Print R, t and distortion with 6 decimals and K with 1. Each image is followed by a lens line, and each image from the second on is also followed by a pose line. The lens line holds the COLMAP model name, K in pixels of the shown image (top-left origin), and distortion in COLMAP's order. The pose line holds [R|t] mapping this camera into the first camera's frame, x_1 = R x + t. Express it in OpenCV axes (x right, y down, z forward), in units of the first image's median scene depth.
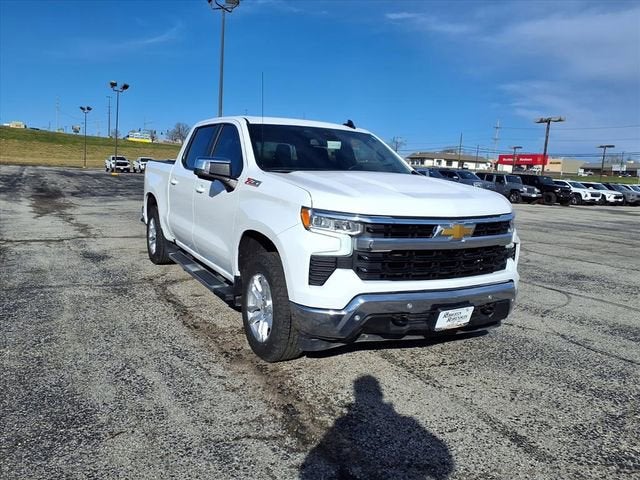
lens RADIAL K [[513.4, 0, 317.9], [0, 513.4, 237.5], [0, 0, 1]] dist [0.052949, -0.074506]
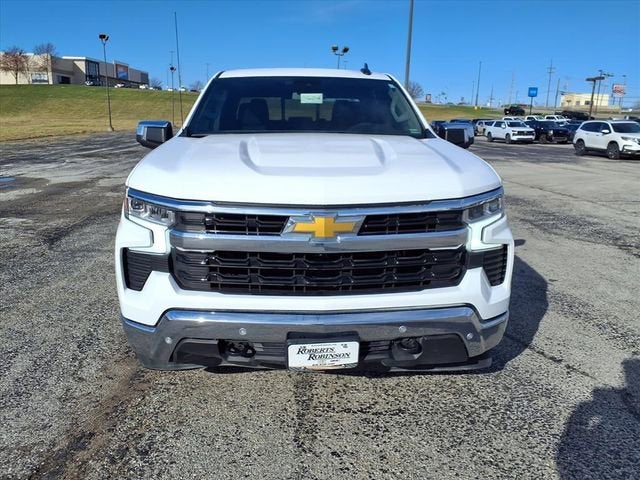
lens RADIAL K [[513.4, 0, 317.9], [0, 513.4, 237.5], [0, 0, 1]] dist [0.052949, -0.074506]
pose [[0.902468, 0.061487, -0.426347, 0.423217], [-0.027921, 0.996028, 0.084544, -0.041589], [0.429852, -0.064395, 0.900600, 0.322572]]
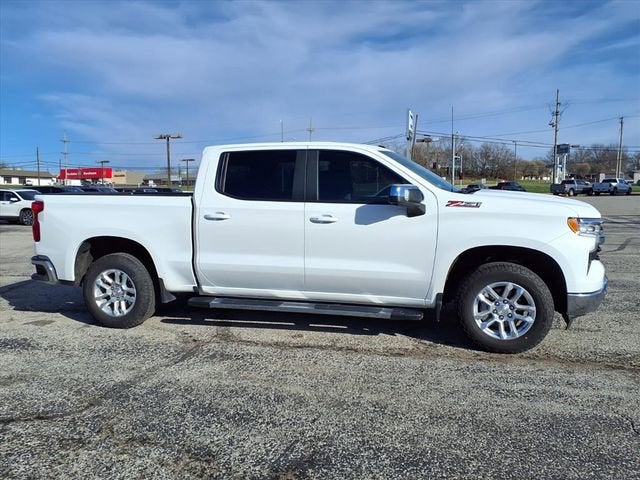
lens RADIAL K [[513.4, 0, 317.9], [0, 513.4, 237.5], [0, 0, 1]] dist [0.052949, -0.074506]
pose [[0.678616, -0.122896, 0.724139, -1.065003], [0.140724, 0.989393, 0.036036, -0.109471], [-0.720887, 0.077449, 0.688712, 0.427191]]
